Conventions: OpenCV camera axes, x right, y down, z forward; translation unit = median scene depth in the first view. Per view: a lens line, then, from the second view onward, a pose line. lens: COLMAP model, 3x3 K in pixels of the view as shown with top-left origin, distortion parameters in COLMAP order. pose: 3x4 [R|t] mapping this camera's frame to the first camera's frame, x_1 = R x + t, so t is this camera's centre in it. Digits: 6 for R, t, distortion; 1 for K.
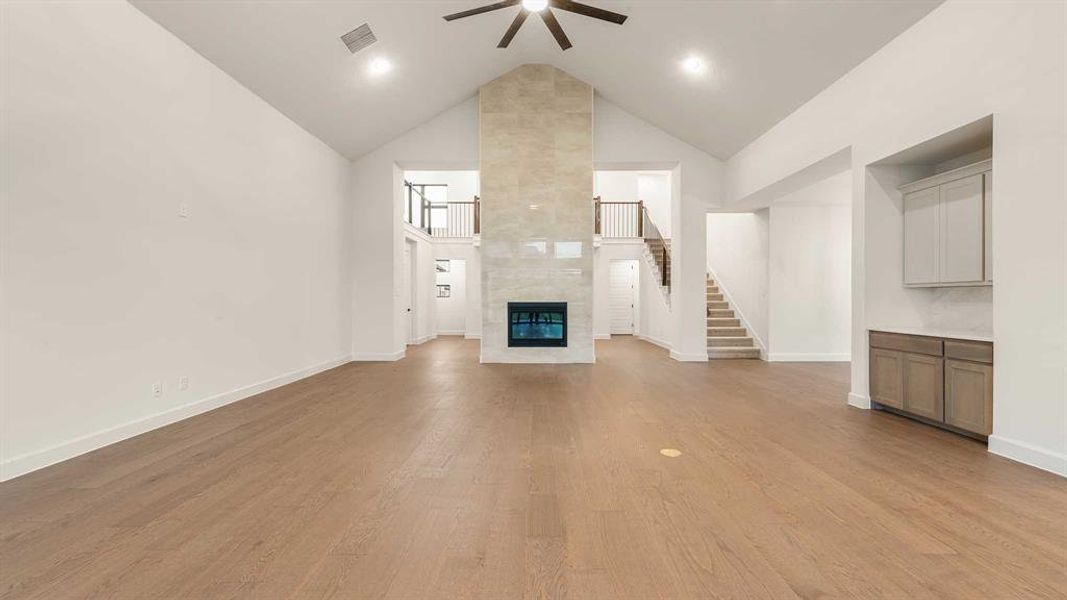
lens RADIAL K [[465.4, 0, 528.3], [0, 465.4, 296.5], [0, 0, 1]] dist [-0.003766, -0.000511]
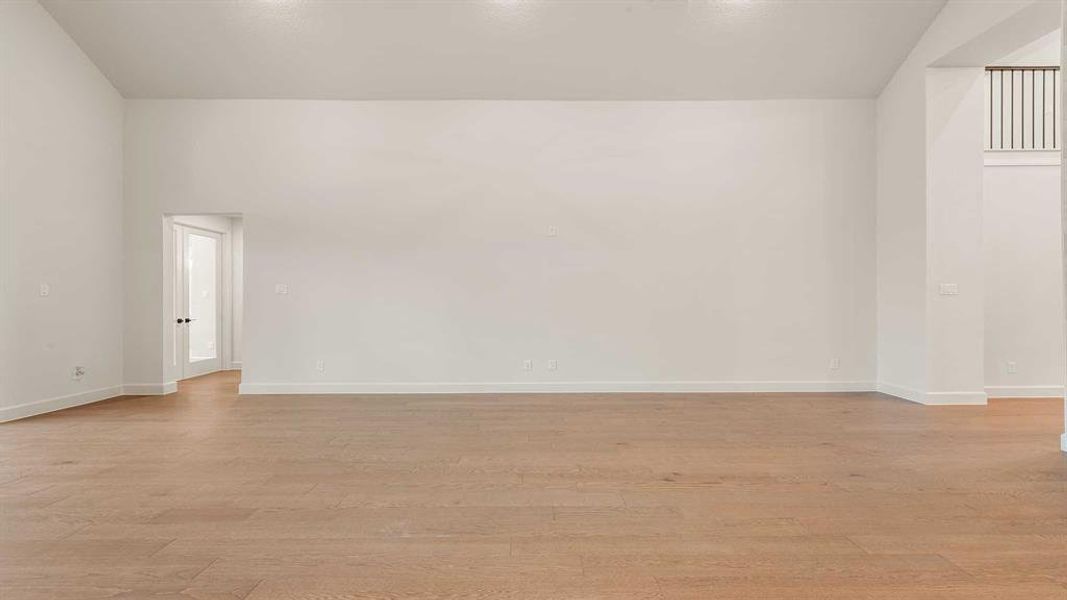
lens RADIAL K [[465.4, 0, 528.4], [0, 465.4, 296.5], [0, 0, 1]] dist [-0.003766, -0.000511]
pose [[0.051823, -0.007245, -0.998630, 0.650896], [0.001294, 0.999973, -0.007188, 0.001172], [0.998655, -0.000920, 0.051831, 0.992951]]
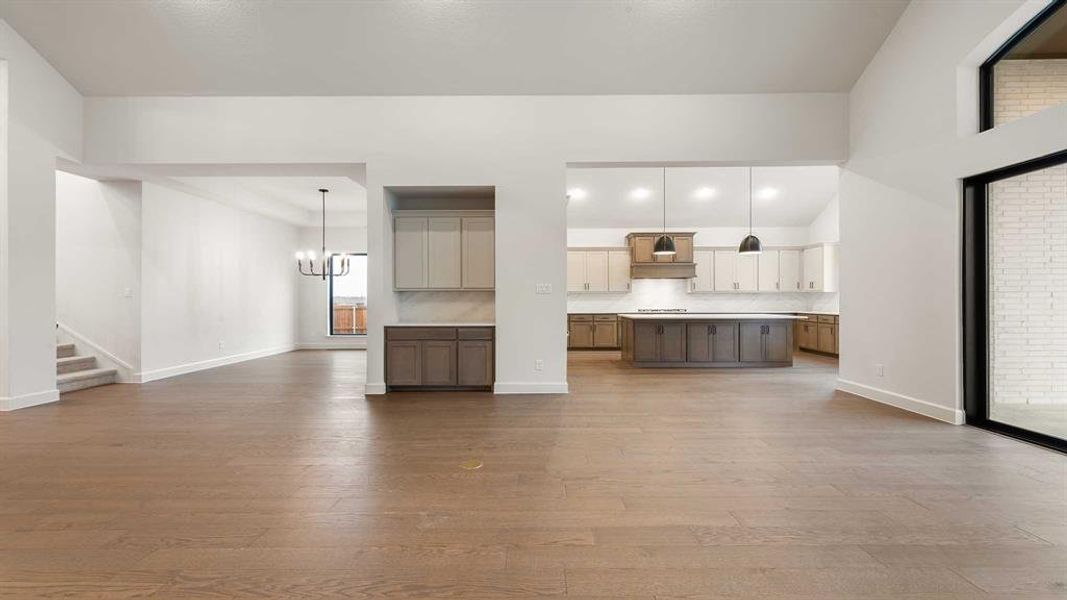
lens RADIAL K [[465.4, 0, 531.3], [0, 465.4, 302.3], [0, 0, 1]] dist [-0.003766, -0.000511]
pose [[-0.018973, -0.006004, 0.999802, -0.520720], [-0.000587, 0.999982, 0.005994, 0.004537], [-0.999820, -0.000473, -0.018976, 0.746274]]
